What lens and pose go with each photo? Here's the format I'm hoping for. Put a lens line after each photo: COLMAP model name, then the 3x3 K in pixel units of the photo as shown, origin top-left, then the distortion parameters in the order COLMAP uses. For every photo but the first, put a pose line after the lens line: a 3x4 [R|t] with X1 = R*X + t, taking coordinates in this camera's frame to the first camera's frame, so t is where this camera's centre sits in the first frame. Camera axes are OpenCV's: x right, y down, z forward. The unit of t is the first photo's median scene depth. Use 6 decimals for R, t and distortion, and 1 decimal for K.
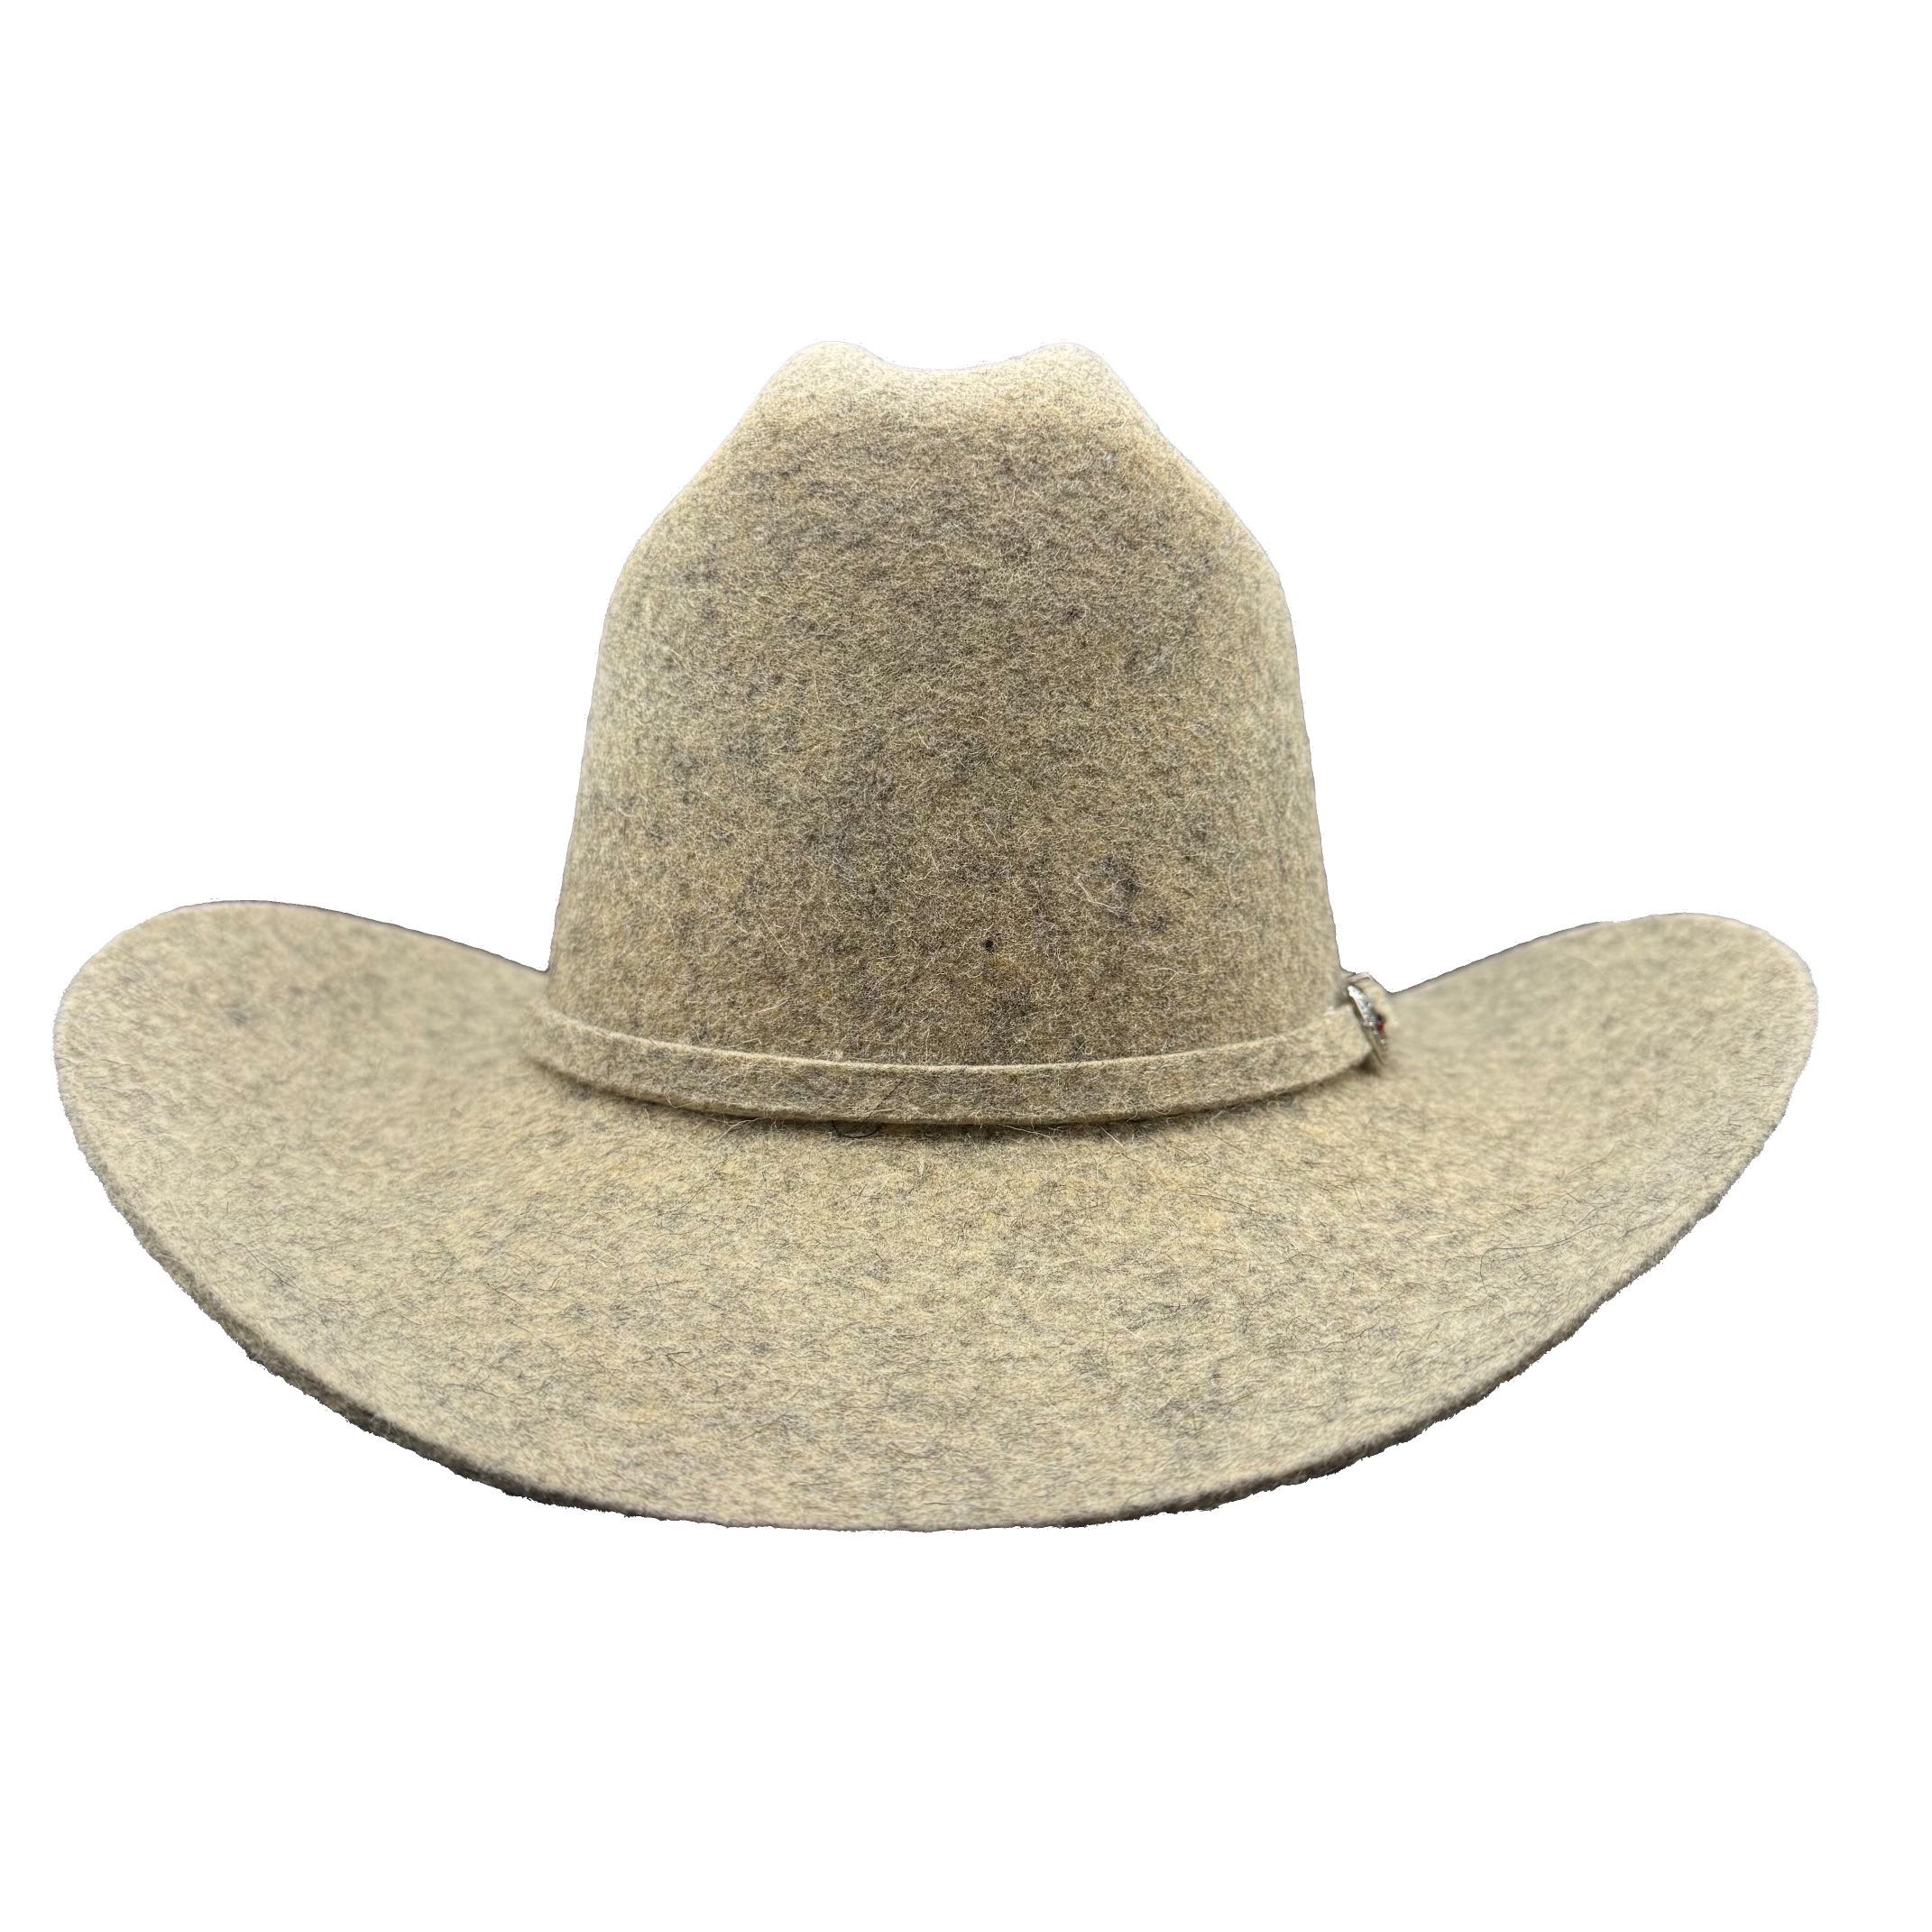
lens RADIAL K [[1897.1, 0, 964.7], [0, 1897.1, 955.1], [0, 0, 1]] dist [0.188422, -0.508419]
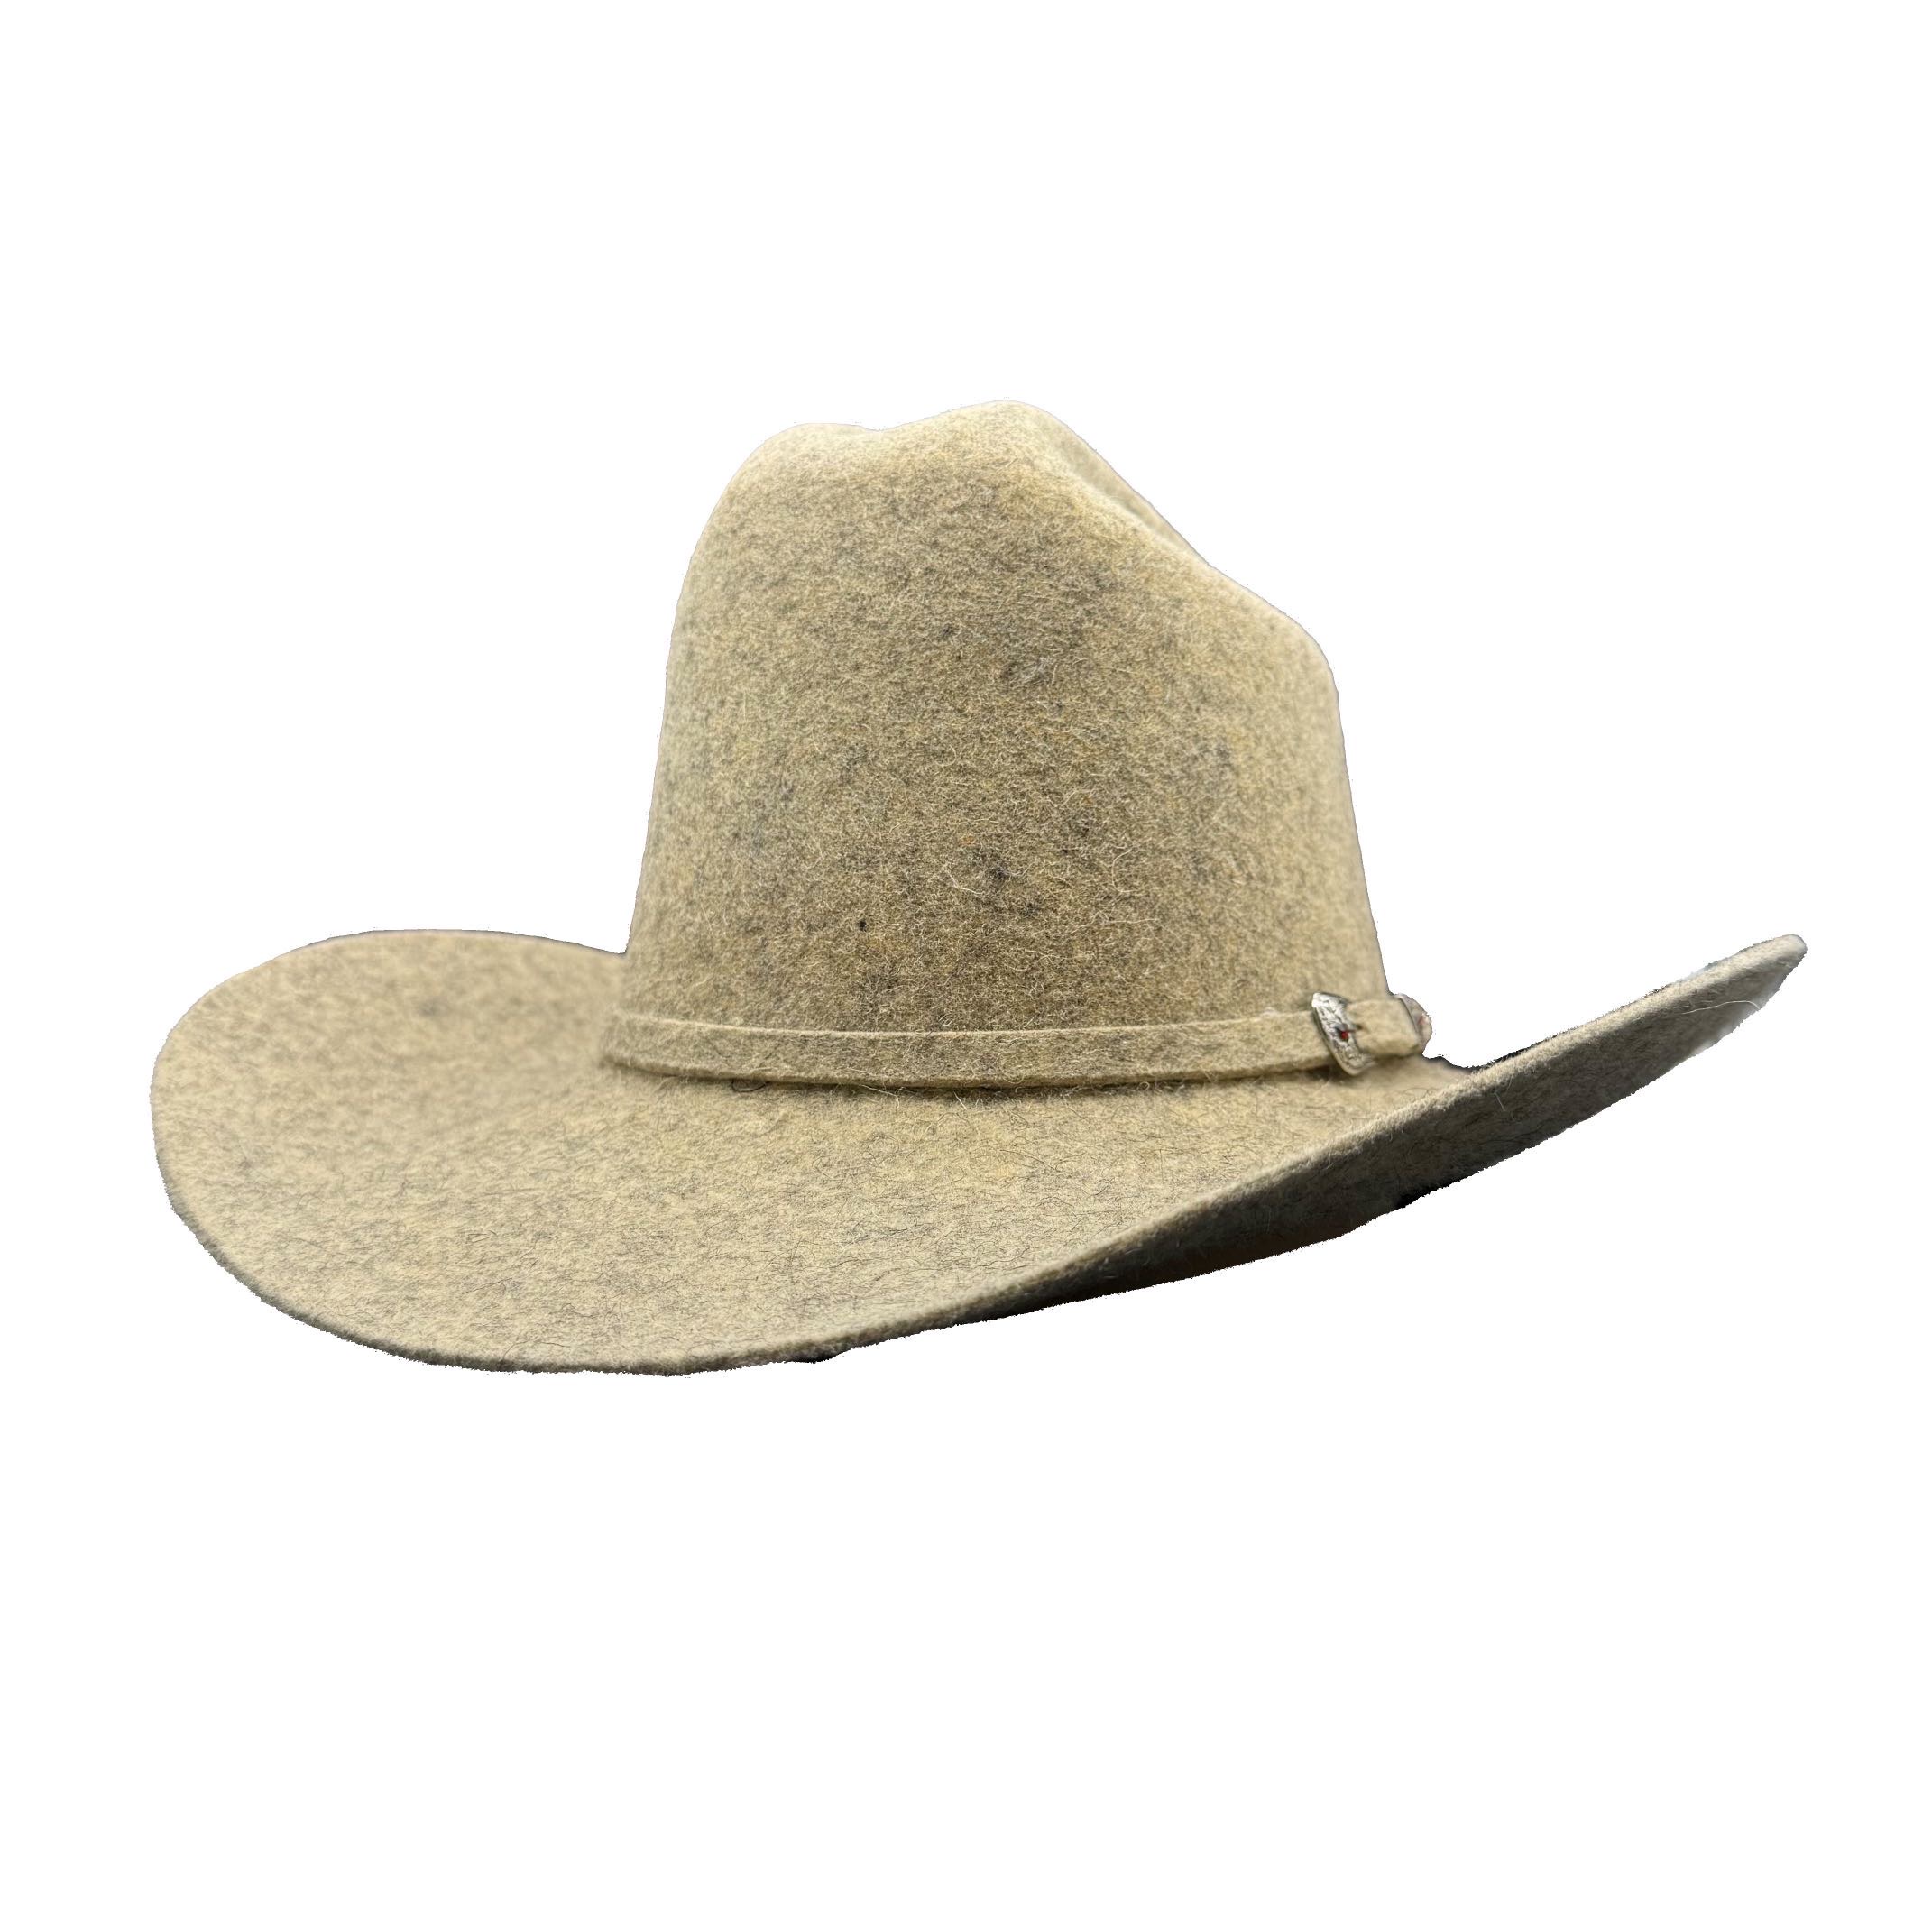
lens RADIAL K [[1897.1, 0, 964.7], [0, 1897.1, 955.1], [0, 0, 1]] dist [0.188422, -0.508419]
pose [[0.918338, 0.001077, -0.395795, 0.504547], [-0.037566, 0.995719, -0.084450, 0.103247], [0.394010, 0.092422, 0.914448, 0.001680]]
